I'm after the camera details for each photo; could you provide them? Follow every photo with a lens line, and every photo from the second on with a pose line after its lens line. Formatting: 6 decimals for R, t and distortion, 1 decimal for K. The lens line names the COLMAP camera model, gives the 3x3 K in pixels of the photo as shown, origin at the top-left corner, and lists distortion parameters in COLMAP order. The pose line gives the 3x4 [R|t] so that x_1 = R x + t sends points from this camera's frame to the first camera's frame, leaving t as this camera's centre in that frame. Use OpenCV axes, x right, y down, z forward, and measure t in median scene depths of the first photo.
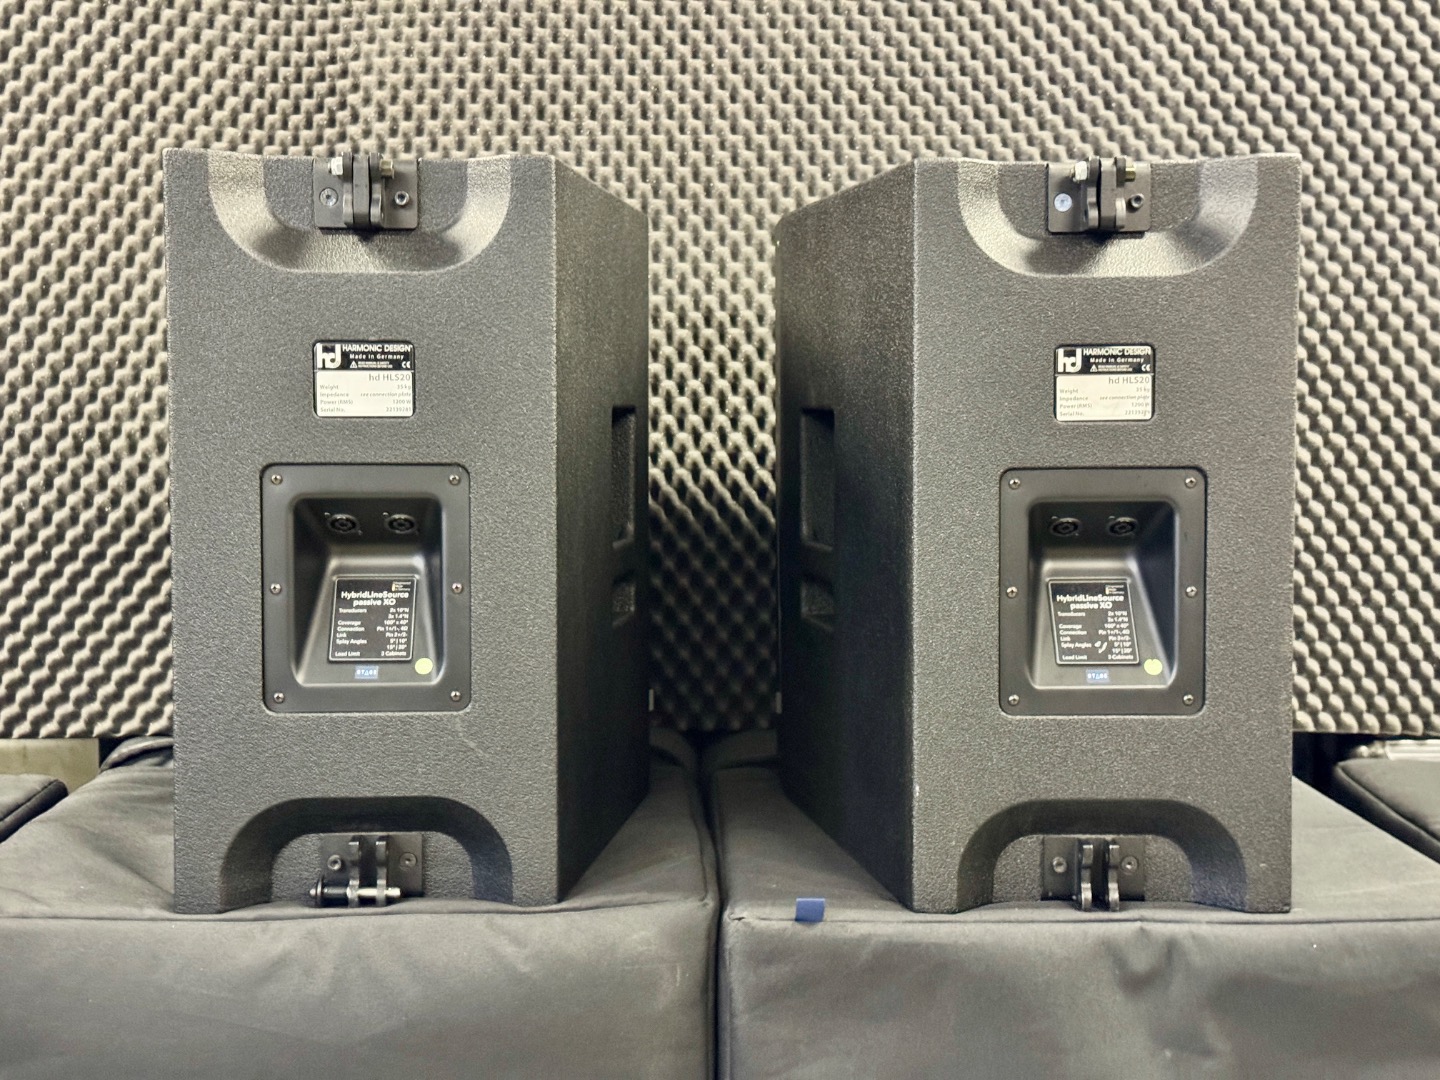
lens RADIAL K [[1997.7, 0, 722.7], [0, 1997.7, 537.8], [0, 0, 1]] dist [0.184547, -0.472881]
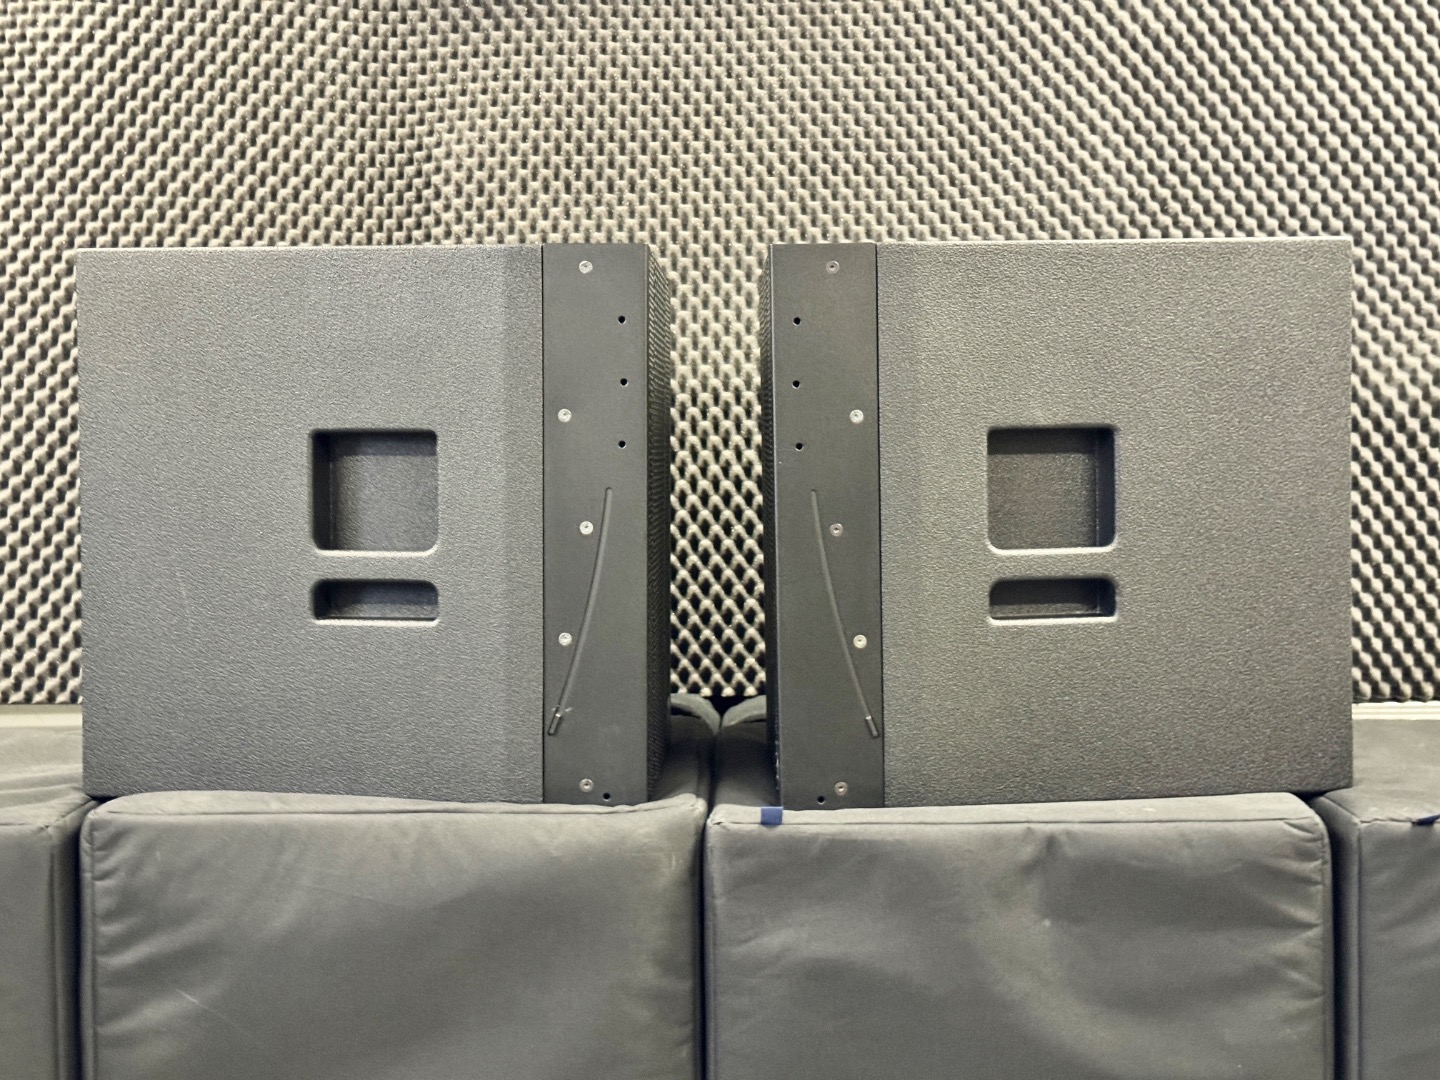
lens RADIAL K [[1990.5, 0, 718.7], [0, 1990.5, 536.1], [0, 0, 1]] dist [0.131861, -0.121232]
pose [[0.998474, -0.008358, -0.054588, 0.050862], [0.007863, 0.999926, -0.009260, 0.009929], [0.054662, 0.008816, 0.998466, -0.192072]]
